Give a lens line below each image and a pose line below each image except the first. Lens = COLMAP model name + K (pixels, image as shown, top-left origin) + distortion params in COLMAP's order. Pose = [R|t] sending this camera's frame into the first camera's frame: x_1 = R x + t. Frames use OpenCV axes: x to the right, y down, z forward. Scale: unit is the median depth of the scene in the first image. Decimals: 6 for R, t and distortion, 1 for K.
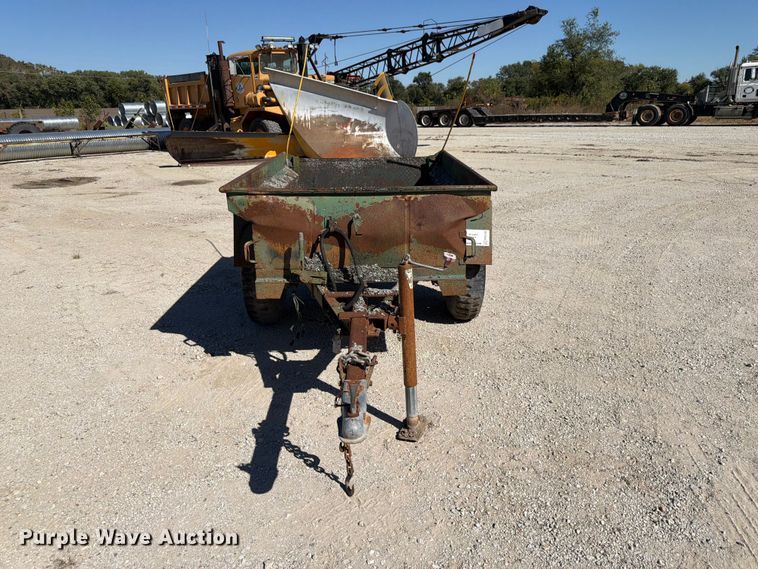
lens RADIAL K [[538.8, 0, 374.8], [0, 538.8, 283.7], [0, 0, 1]] dist [0.037831, -0.048191]
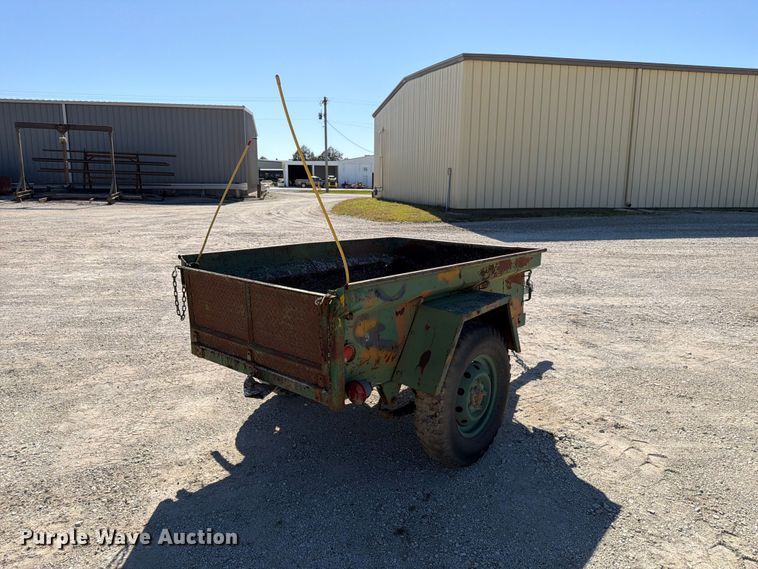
lens RADIAL K [[534.0, 0, 372.4], [0, 534.0, 284.4], [0, 0, 1]] dist [0.050696, -0.075386]
pose [[-0.748668, -0.111798, 0.653450, -0.161896], [0.210160, 0.894815, 0.393878, -0.137862], [-0.628751, 0.432213, -0.646424, 0.415018]]
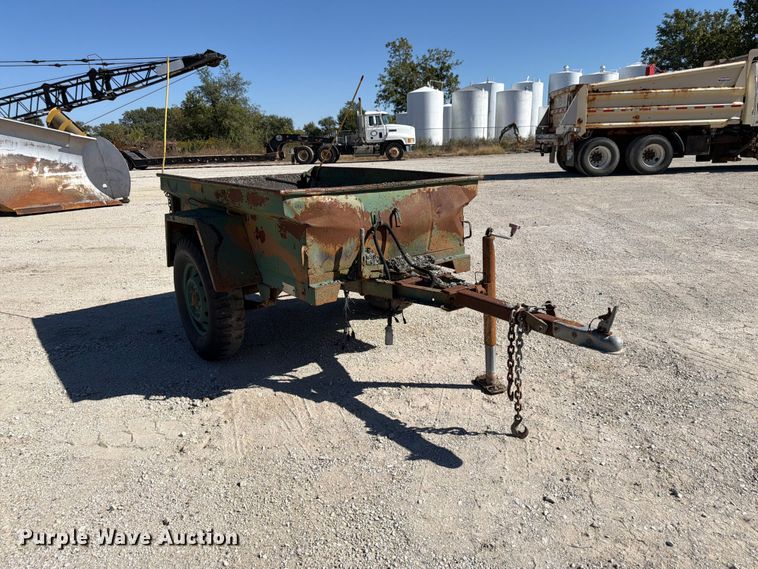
lens RADIAL K [[538.8, 0, 379.7], [0, 538.8, 281.0], [0, 0, 1]] dist [0.037831, -0.048191]
pose [[0.802218, -0.156105, 0.576261, -0.131437], [0.202469, 0.979148, -0.016614, 0.004739], [-0.561651, 0.130003, 0.817097, 0.031238]]
